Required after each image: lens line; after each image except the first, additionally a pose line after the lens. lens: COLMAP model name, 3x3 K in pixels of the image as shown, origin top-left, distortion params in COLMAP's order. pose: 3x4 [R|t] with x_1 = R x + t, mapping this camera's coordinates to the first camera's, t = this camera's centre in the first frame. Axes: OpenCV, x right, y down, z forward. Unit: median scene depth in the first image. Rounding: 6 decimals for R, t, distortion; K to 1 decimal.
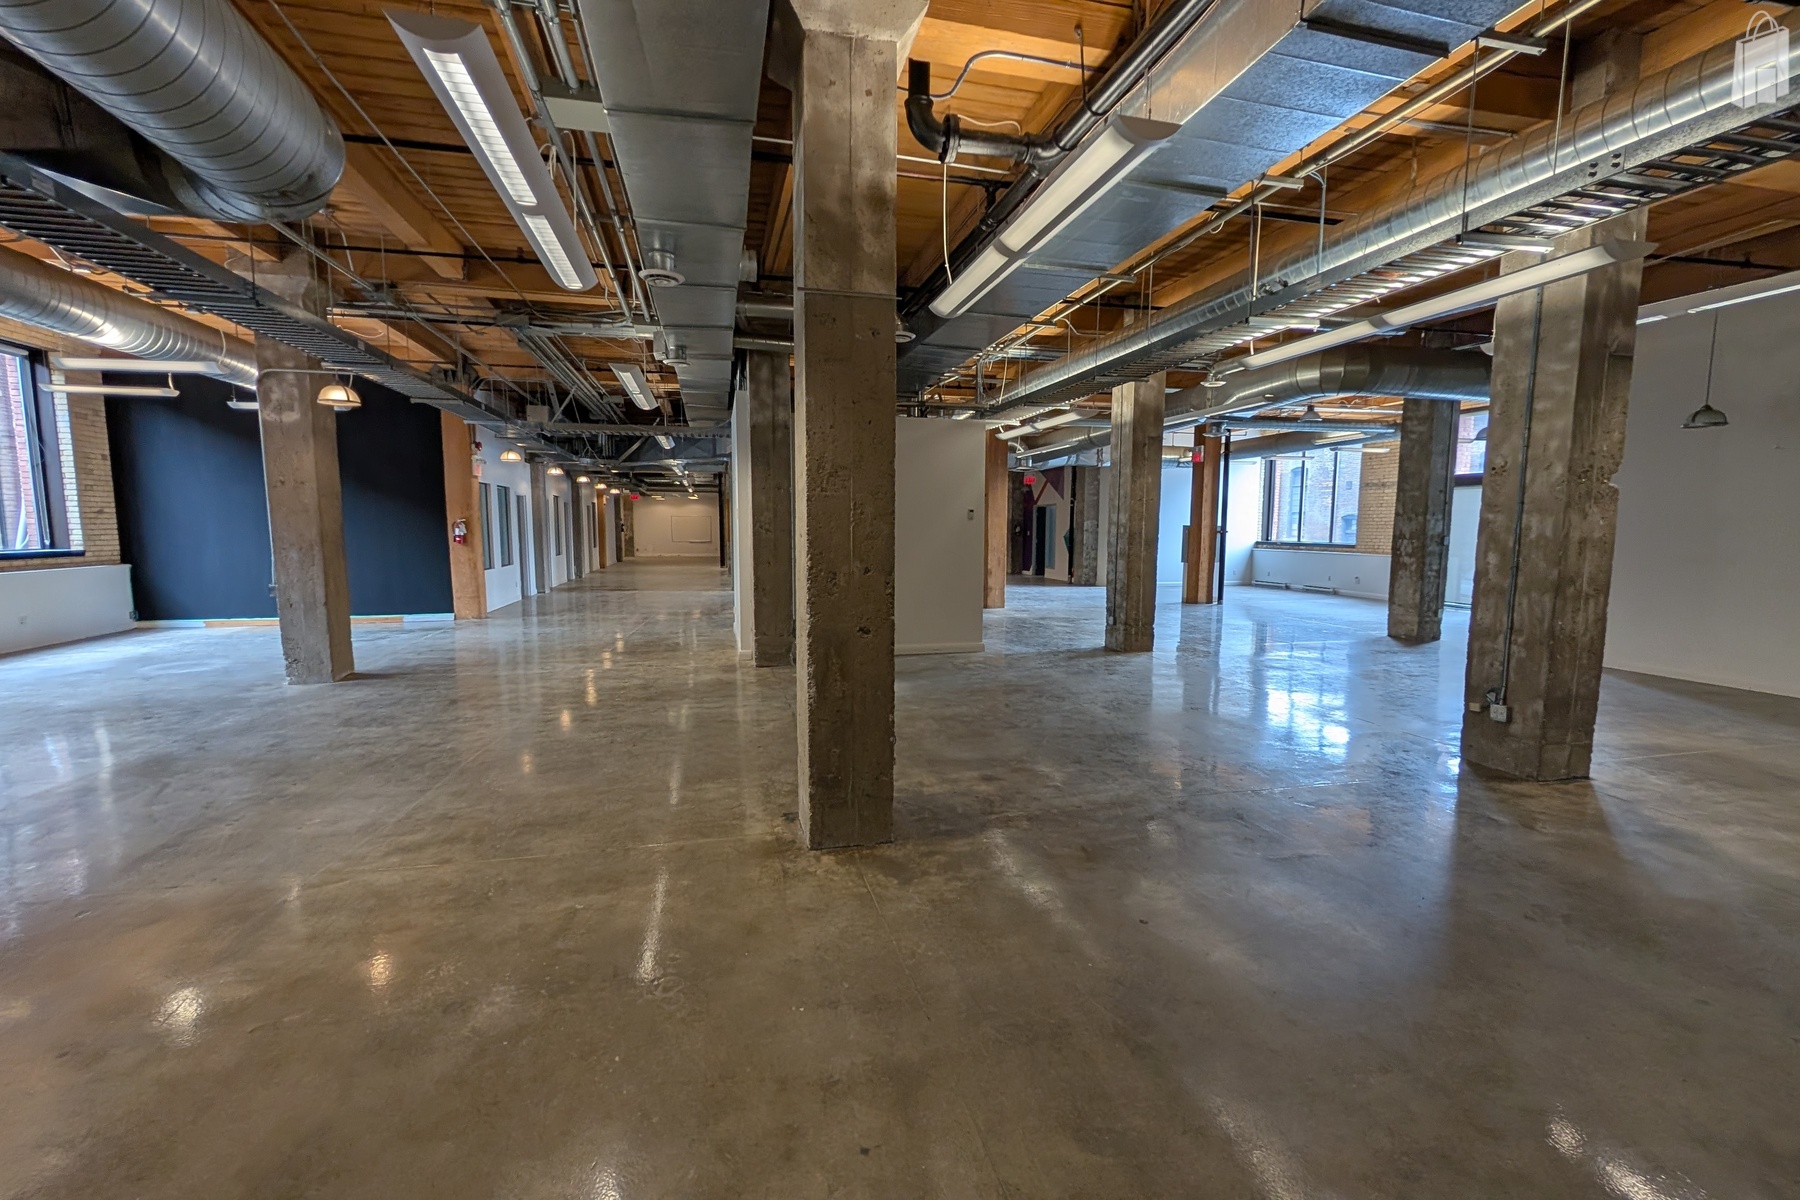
lens RADIAL K [[778.3, 0, 909.9], [0, 778.3, 600.4], [0, 0, 1]] dist [-0.004060, 0.000917]
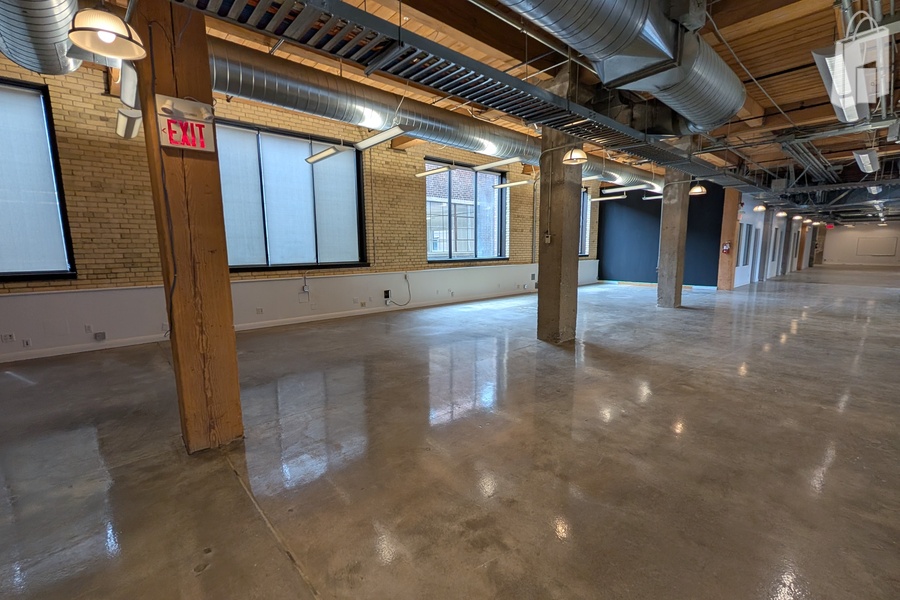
lens RADIAL K [[389.1, 0, 447.3], [0, 389.1, 308.1], [0, 0, 1]] dist [-0.004060, 0.000917]
pose [[0.465269, 0.125098, -0.876285, 0.005678], [-0.073288, 0.992008, 0.102706, 0.019370], [0.882130, 0.016435, 0.470719, -0.142302]]
